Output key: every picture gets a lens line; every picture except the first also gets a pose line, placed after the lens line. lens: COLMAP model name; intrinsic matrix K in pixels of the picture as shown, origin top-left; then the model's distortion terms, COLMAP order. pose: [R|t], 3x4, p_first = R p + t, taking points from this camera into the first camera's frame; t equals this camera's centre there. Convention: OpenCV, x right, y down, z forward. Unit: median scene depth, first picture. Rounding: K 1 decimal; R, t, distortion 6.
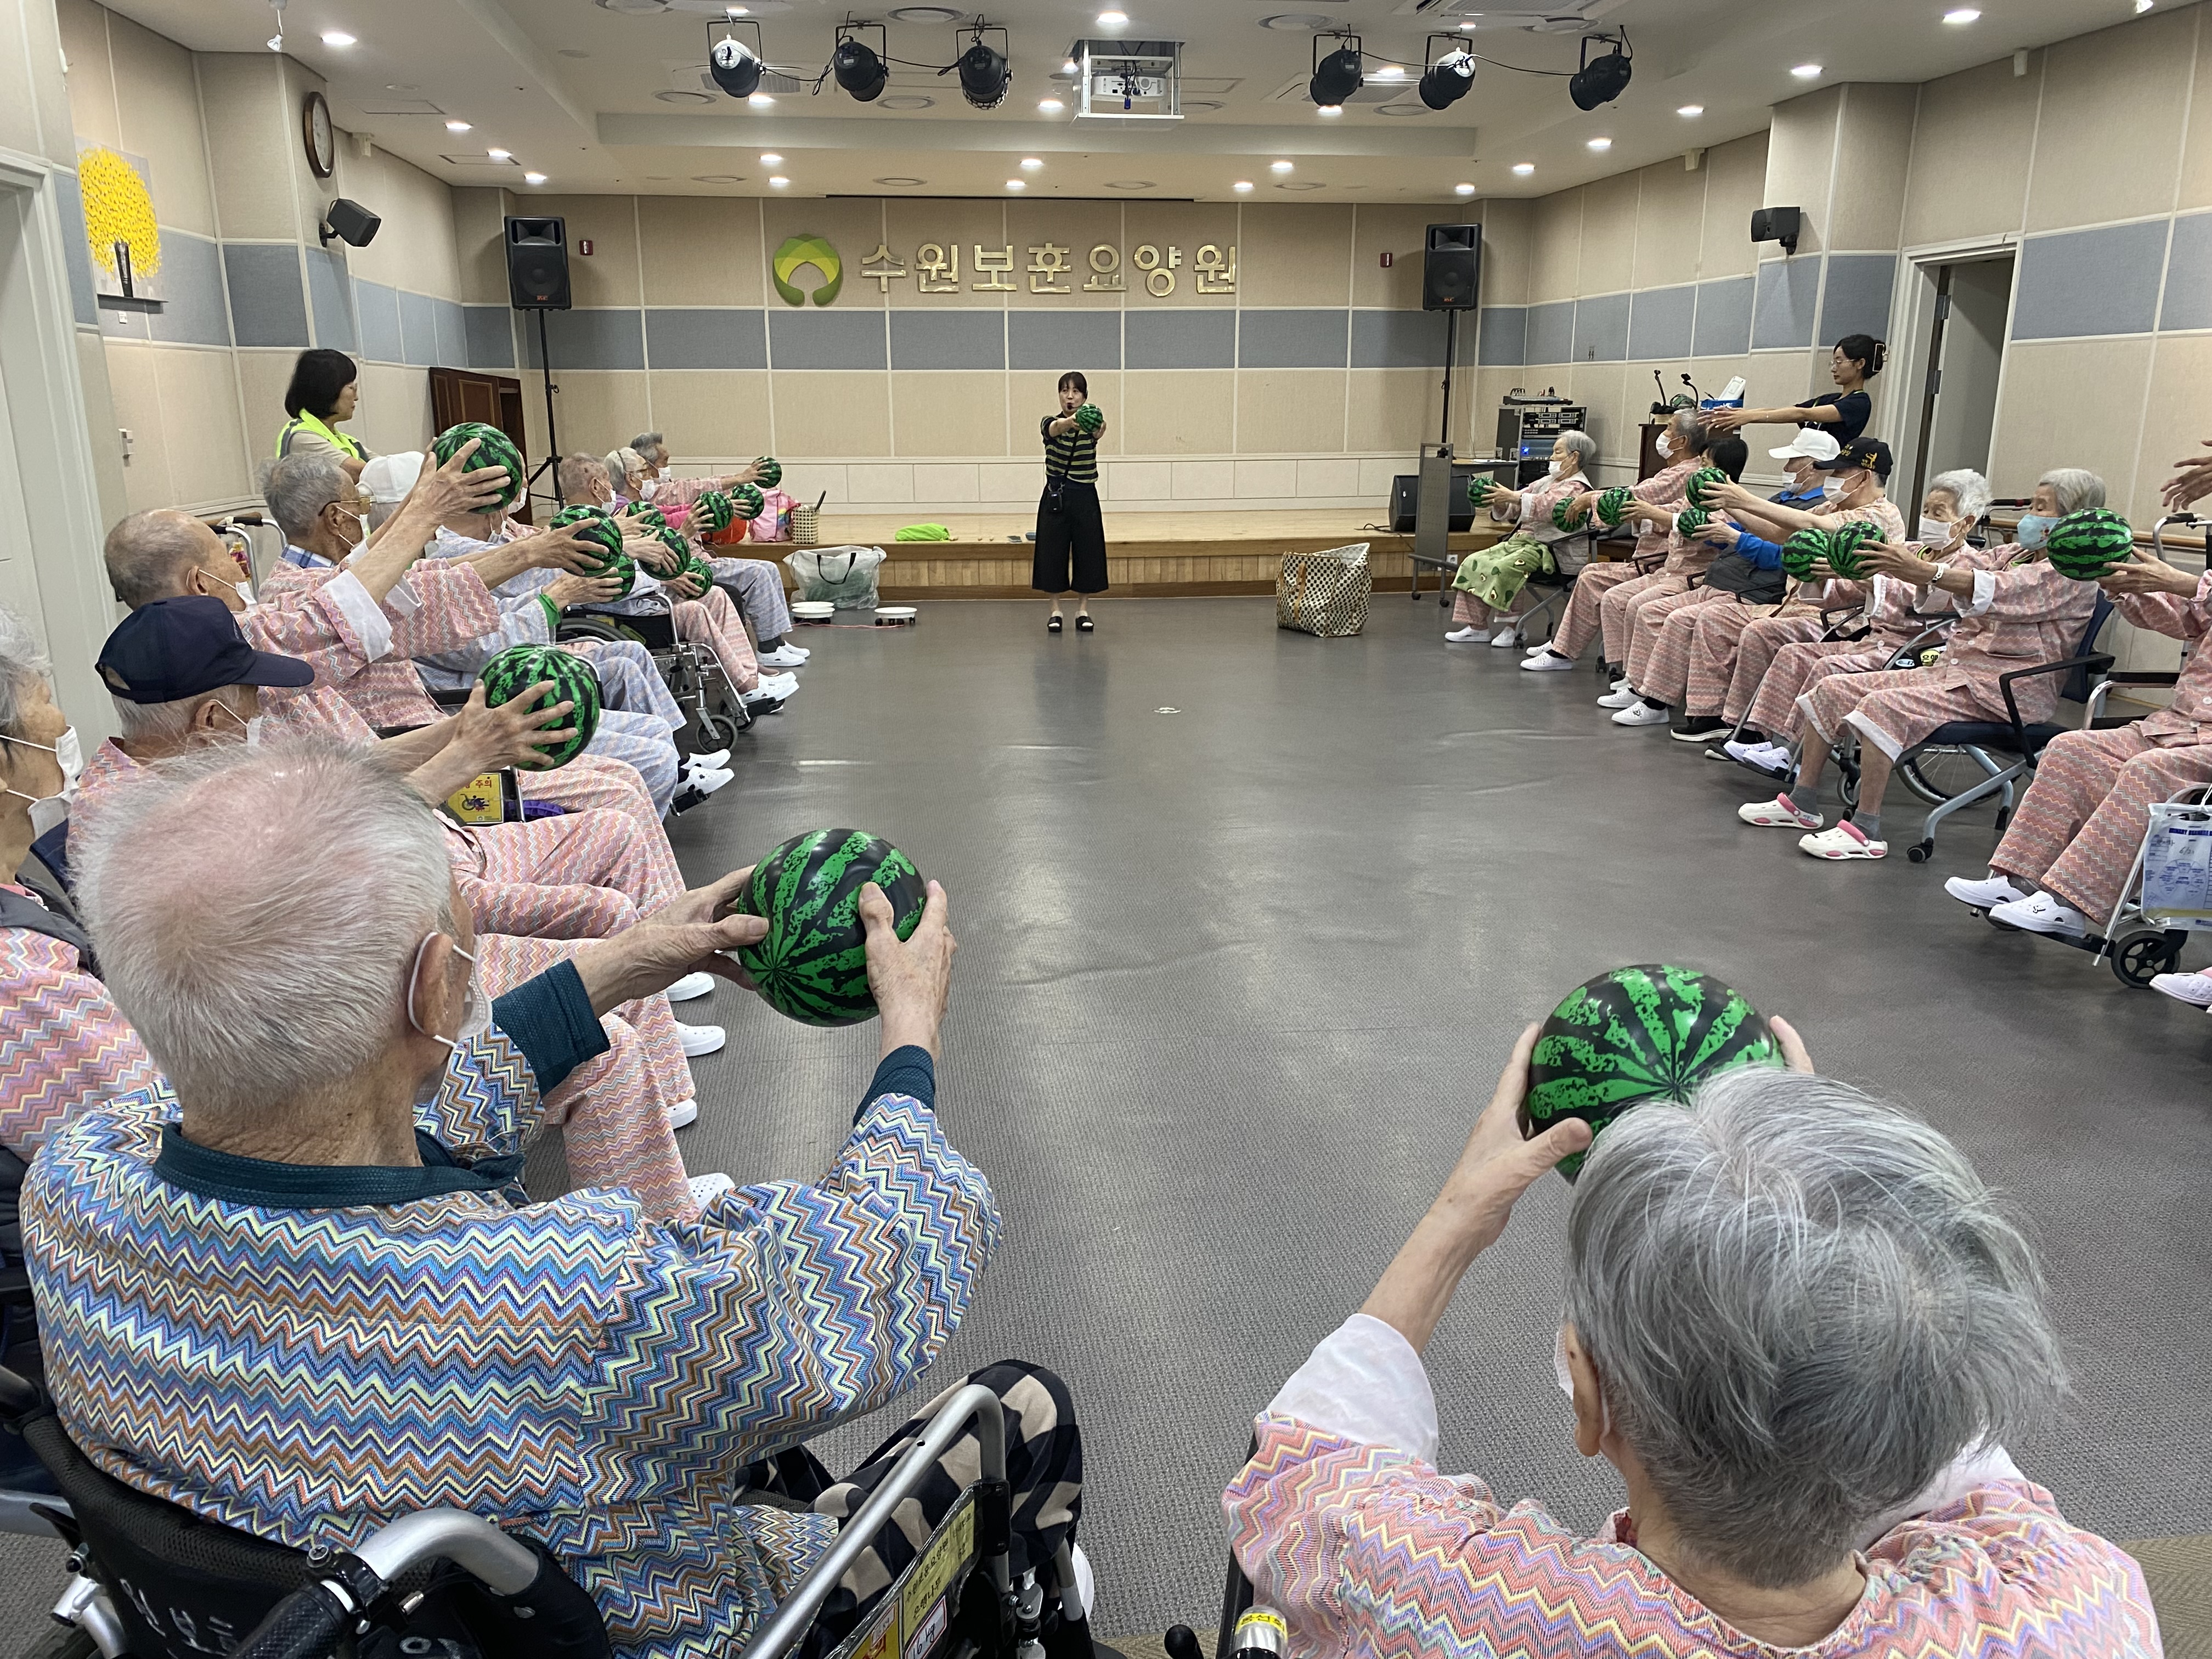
lens RADIAL K [[1684.2, 0, 1097.2], [0, 1684.2, 851.3], [0, 0, 1]] dist [0.019249, -0.008733]
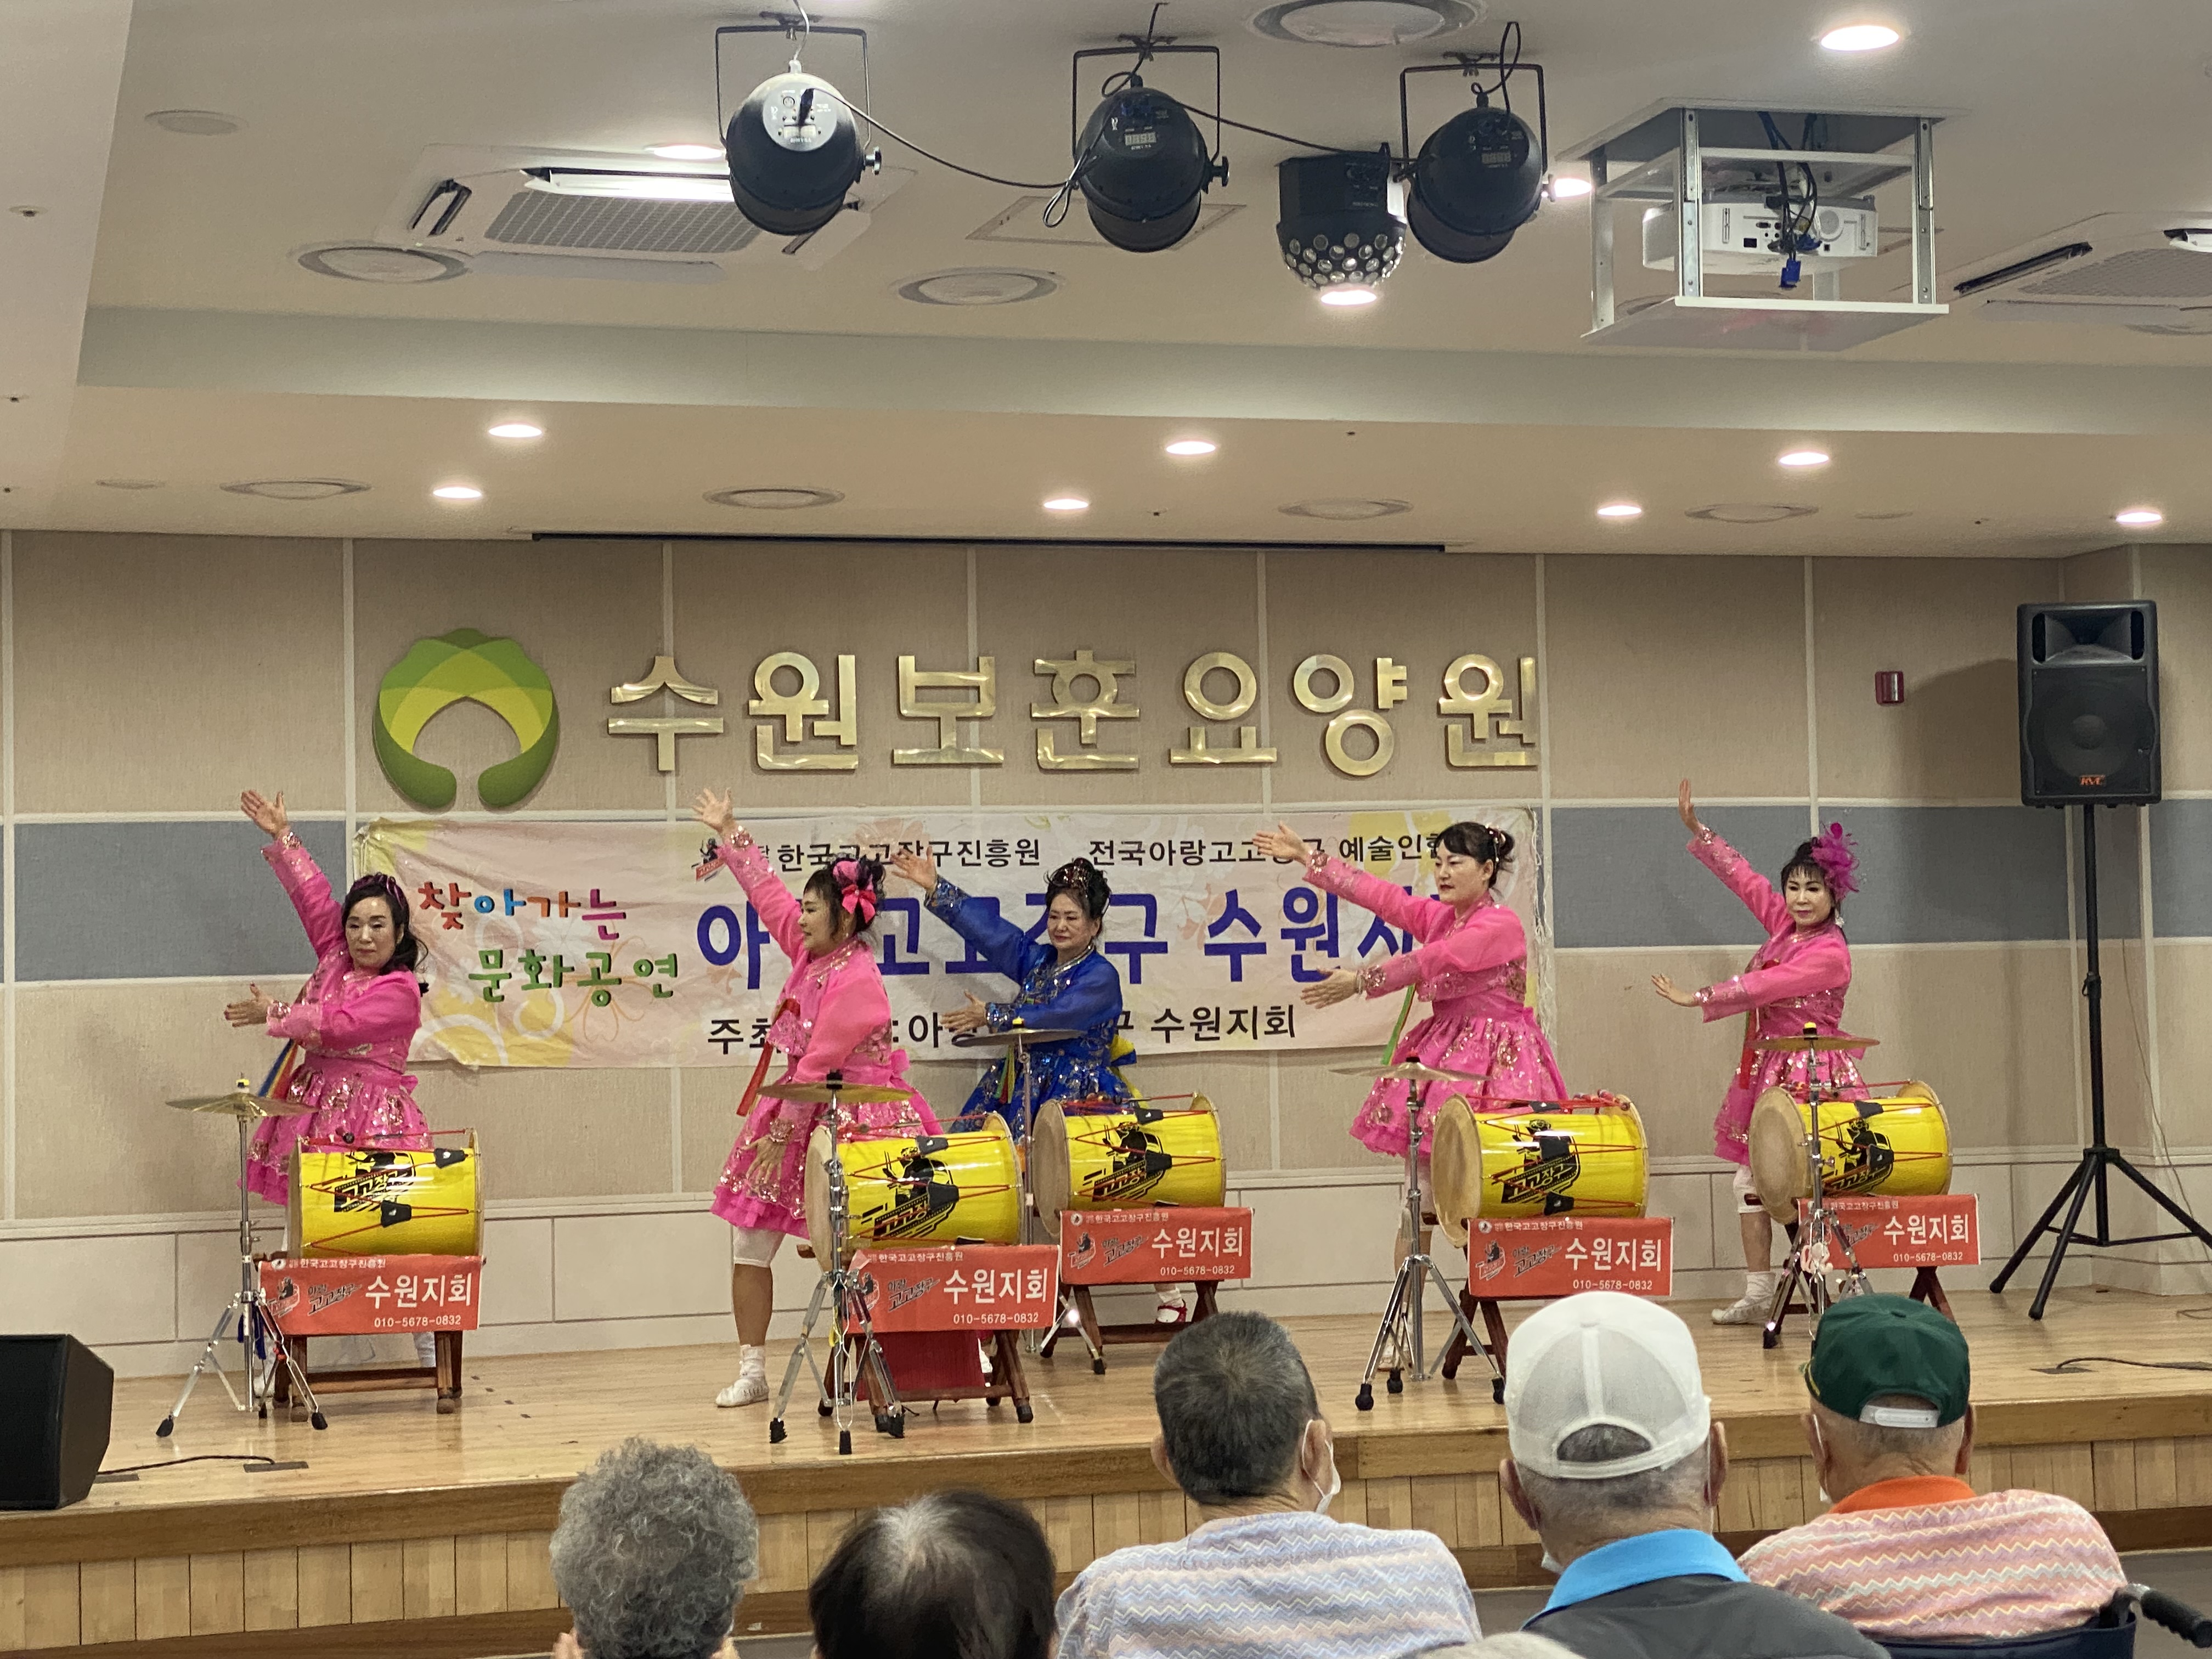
lens RADIAL K [[3813.8, 0, 1118.9], [0, 3813.8, 794.0], [0, 0, 1]] dist [0.141248, 0.000000]
pose [[0.989192, -0.008115, 0.146403, -0.174361], [0.052663, 0.951507, -0.303085, -0.069178], [-0.136844, 0.307520, 0.941650, 0.203342]]
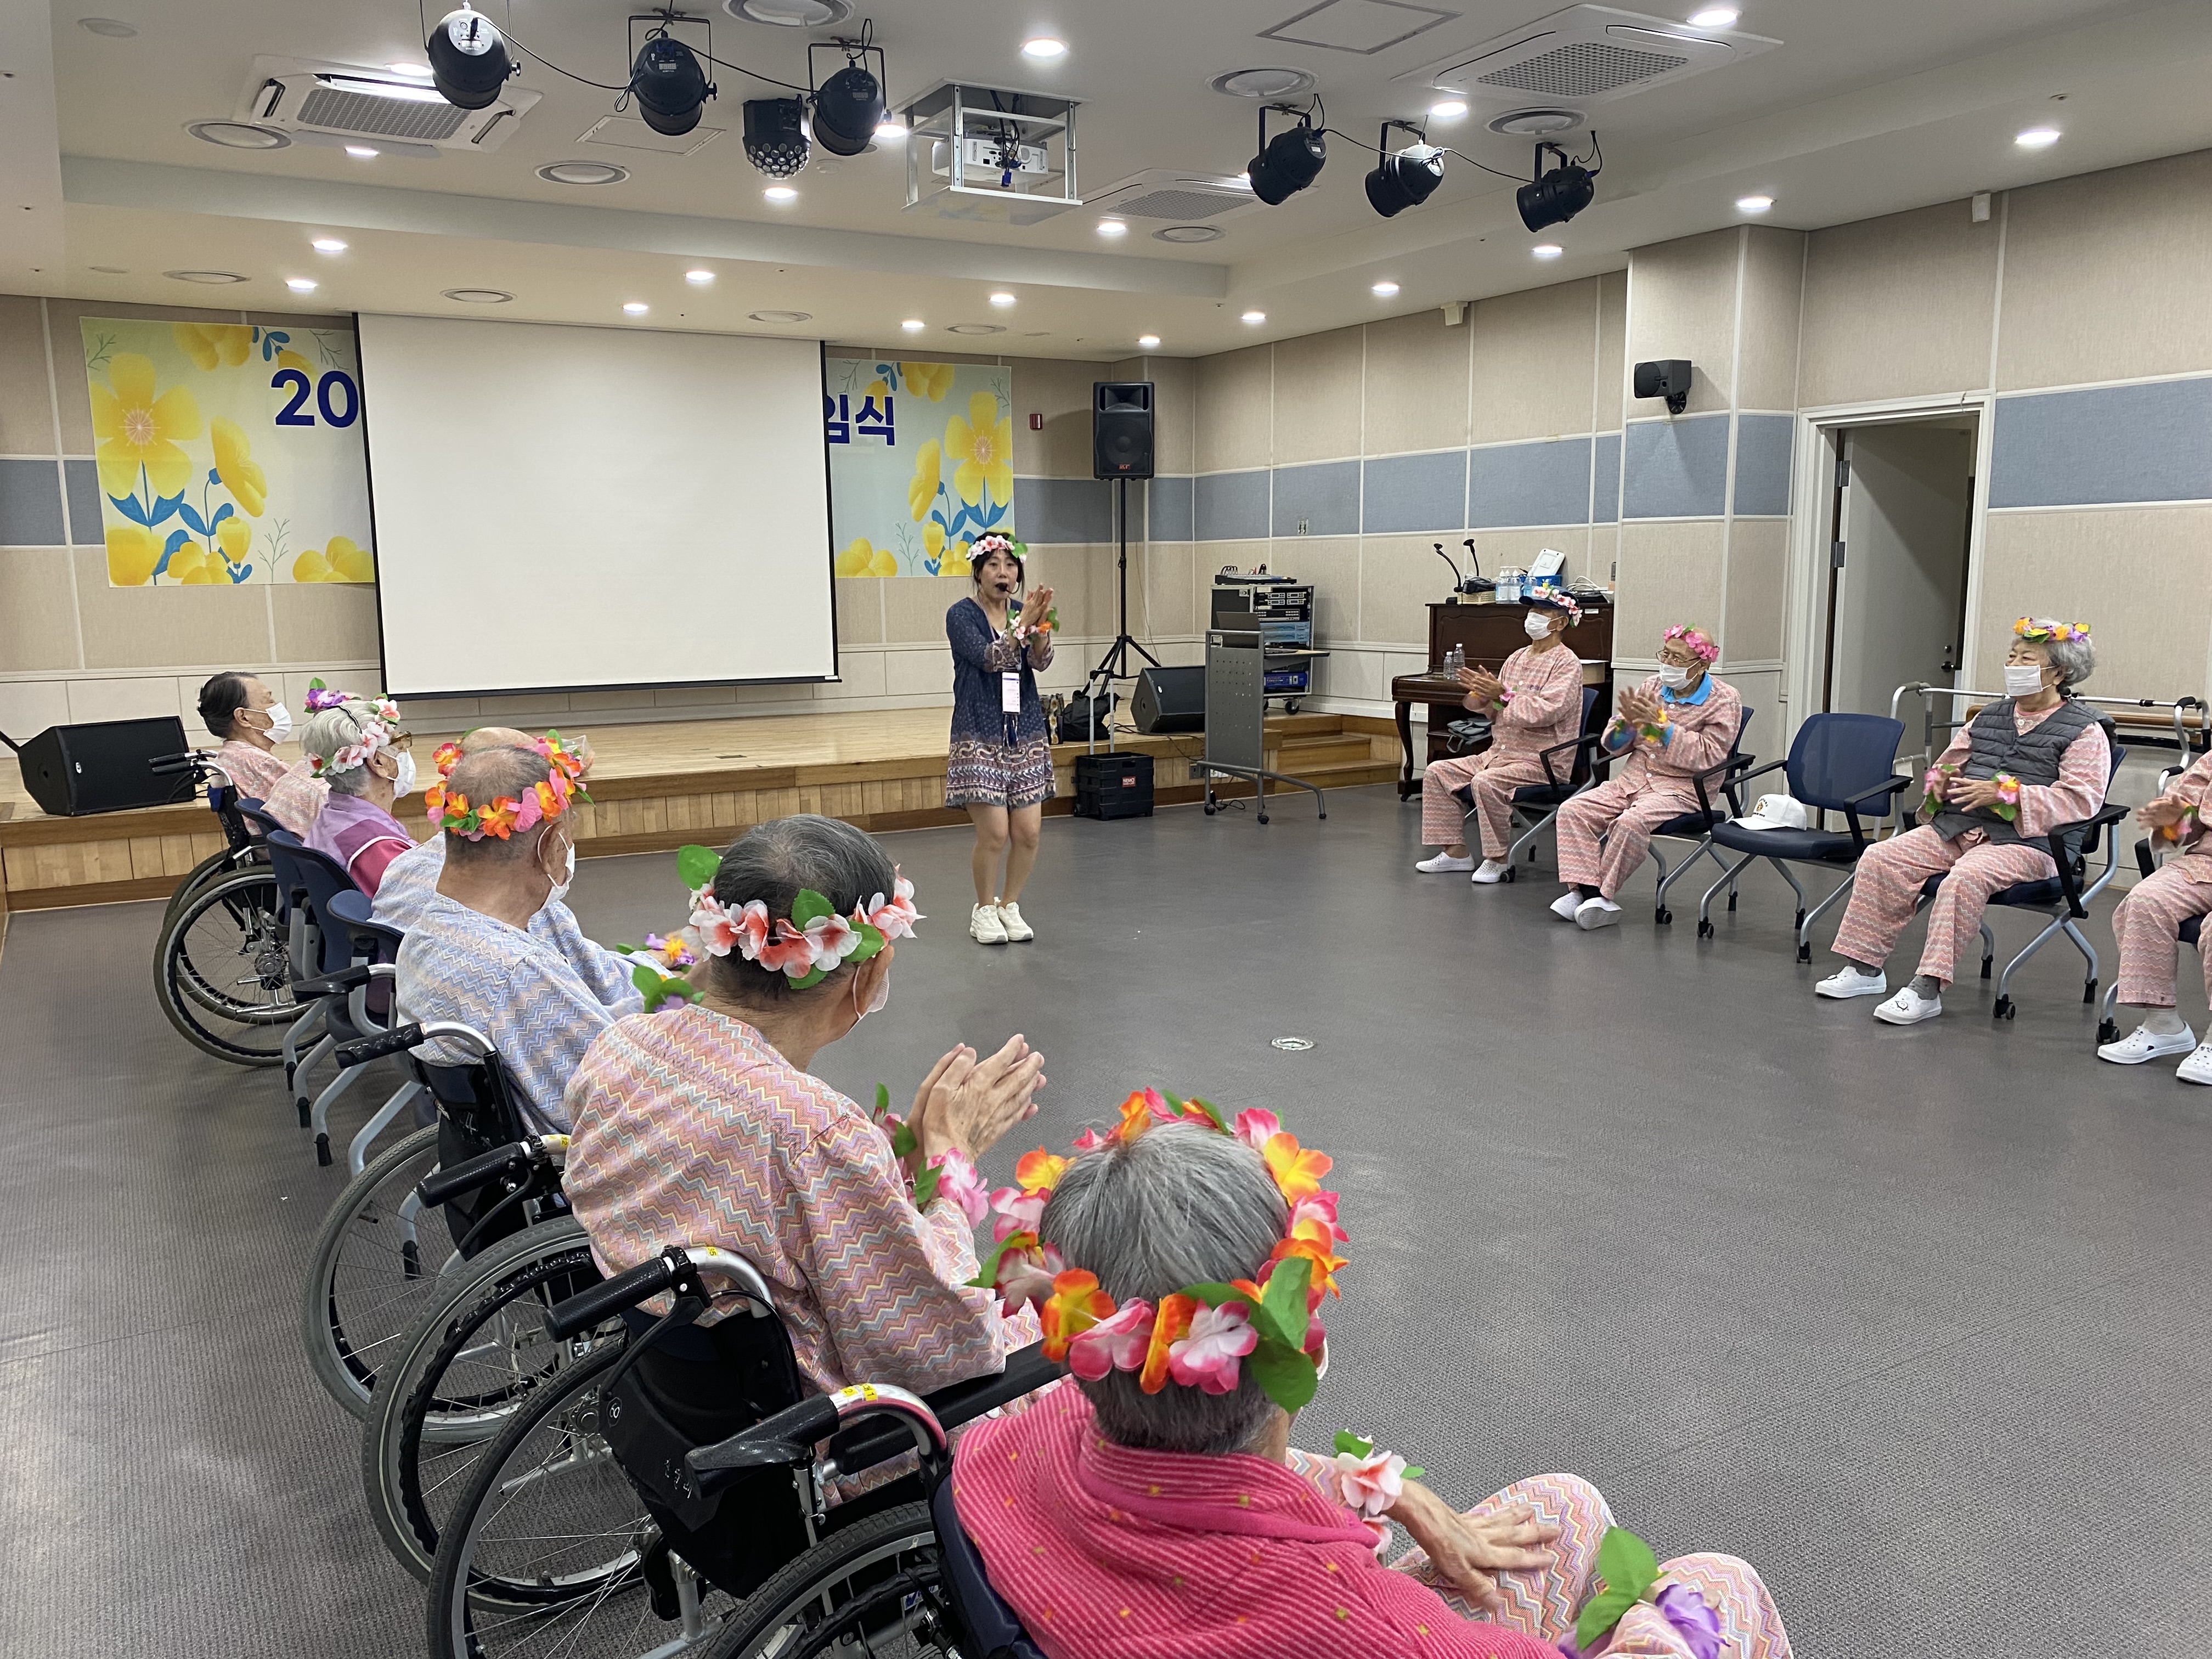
lens RADIAL K [[1684.2, 0, 1091.1], [0, 1684.2, 846.6], [0, 0, 1]] dist [0.019249, -0.008733]
pose [[0.925846, -0.068686, 0.371608, -0.167655], [0.106507, 0.990908, -0.082202, -0.070754], [-0.362583, 0.115685, 0.924744, 0.255426]]
